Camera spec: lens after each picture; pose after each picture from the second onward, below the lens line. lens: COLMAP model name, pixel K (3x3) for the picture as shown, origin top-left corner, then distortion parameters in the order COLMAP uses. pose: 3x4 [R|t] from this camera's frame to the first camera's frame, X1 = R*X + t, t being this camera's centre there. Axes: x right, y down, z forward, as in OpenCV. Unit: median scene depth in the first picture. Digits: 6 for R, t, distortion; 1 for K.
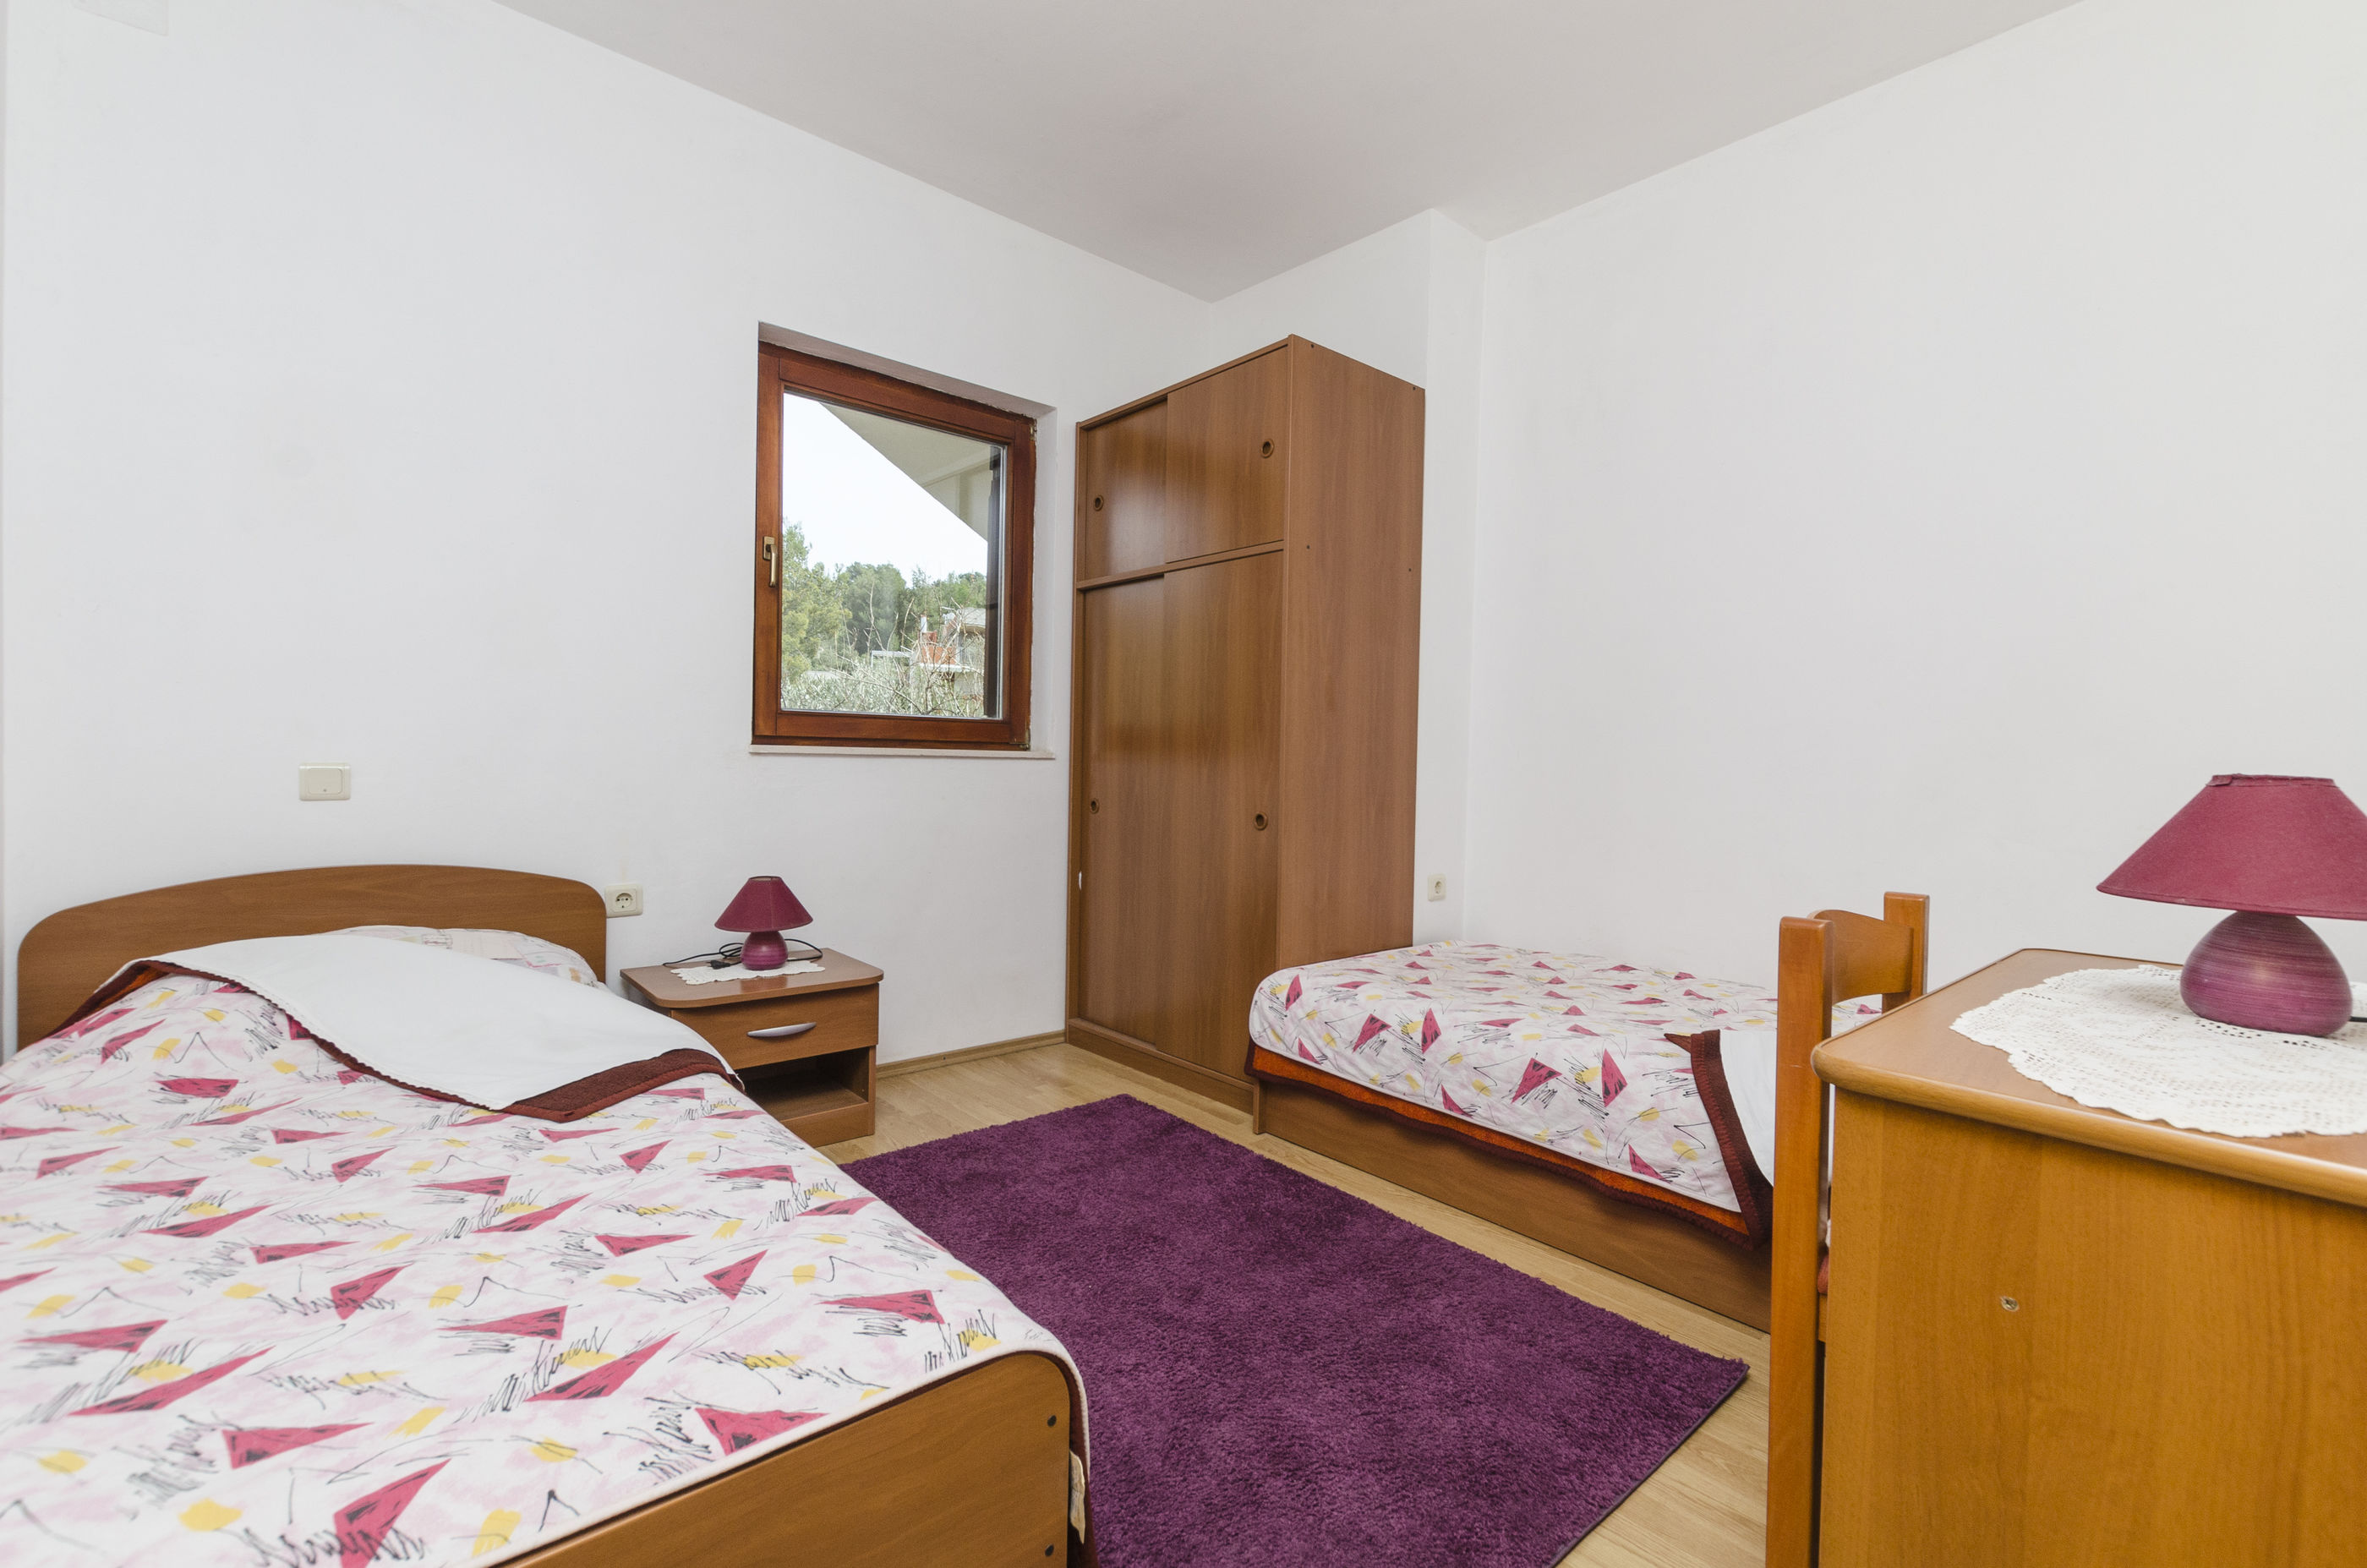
lens RADIAL K [[1030.5, 0, 1183.5], [0, 1030.5, 784.0], [0, 0, 1]] dist [0.001861, 0.000171]
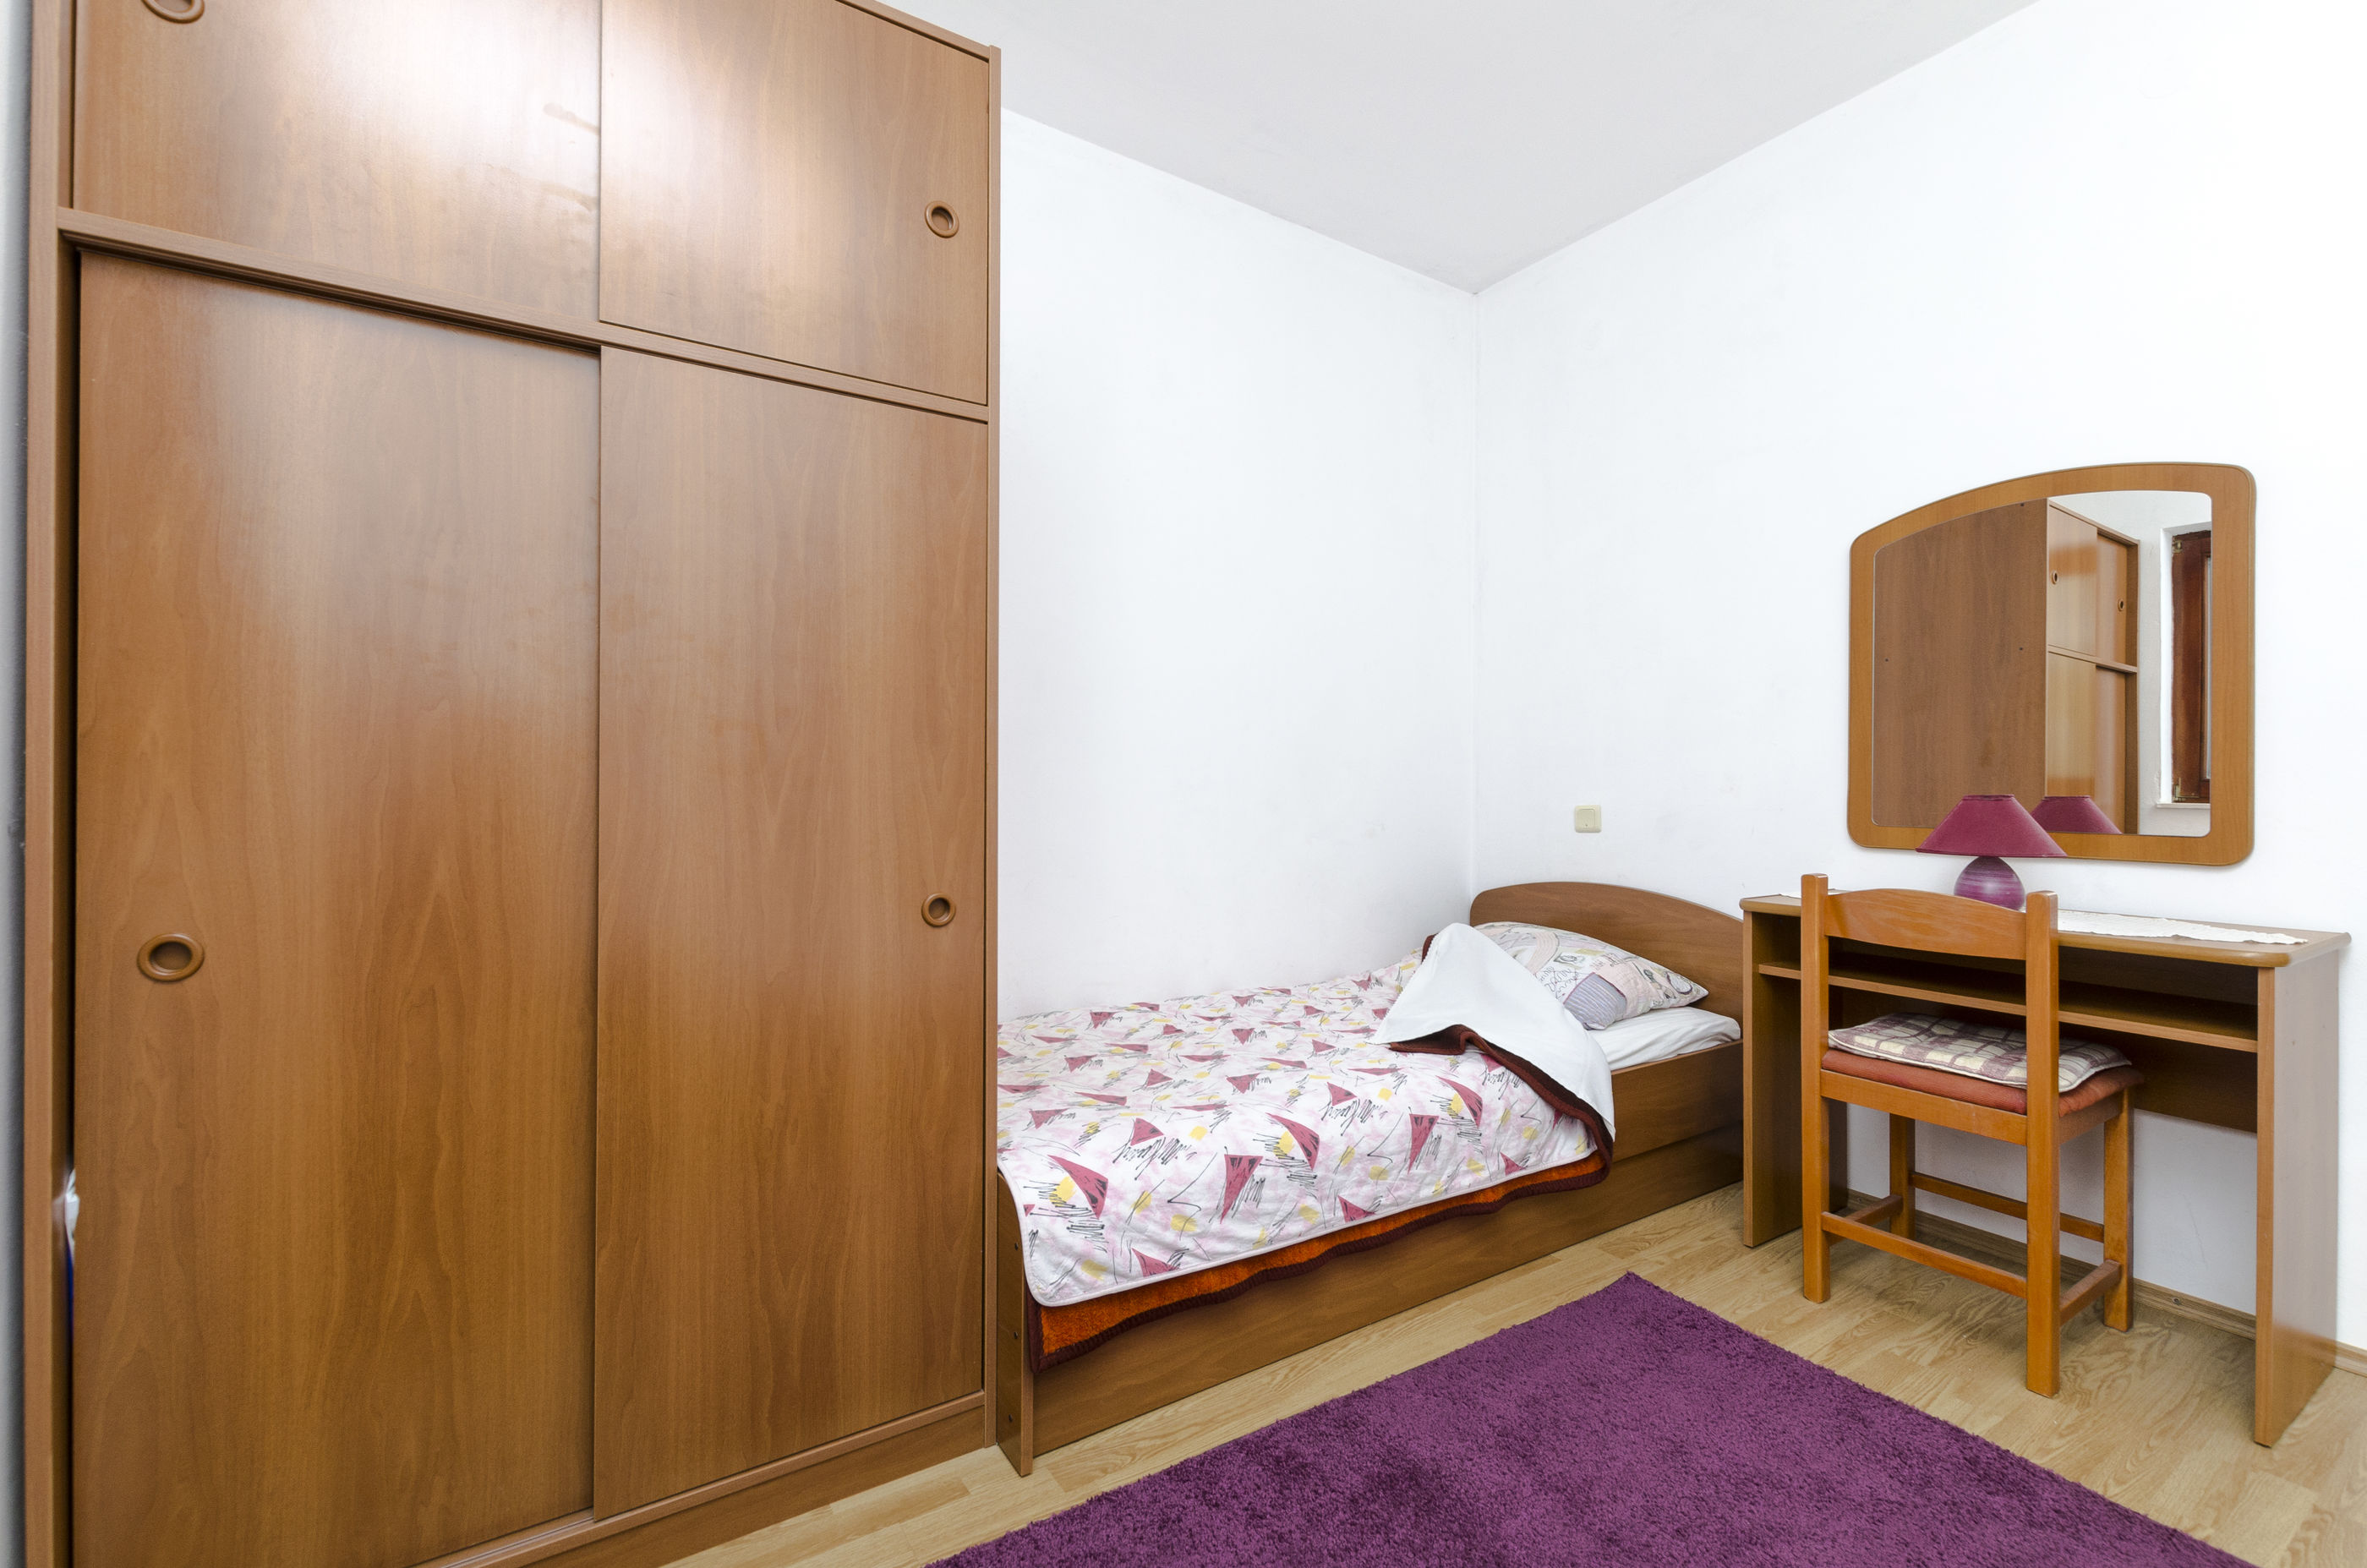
lens RADIAL K [[1030.5, 0, 1183.5], [0, 1030.5, 784.0], [0, 0, 1]] dist [0.001861, 0.000171]
pose [[0.128307, -0.015693, 0.991610, -0.544304], [0.027436, 0.999548, 0.012269, -0.041020], [-0.991355, 0.025631, 0.128680, 0.986427]]
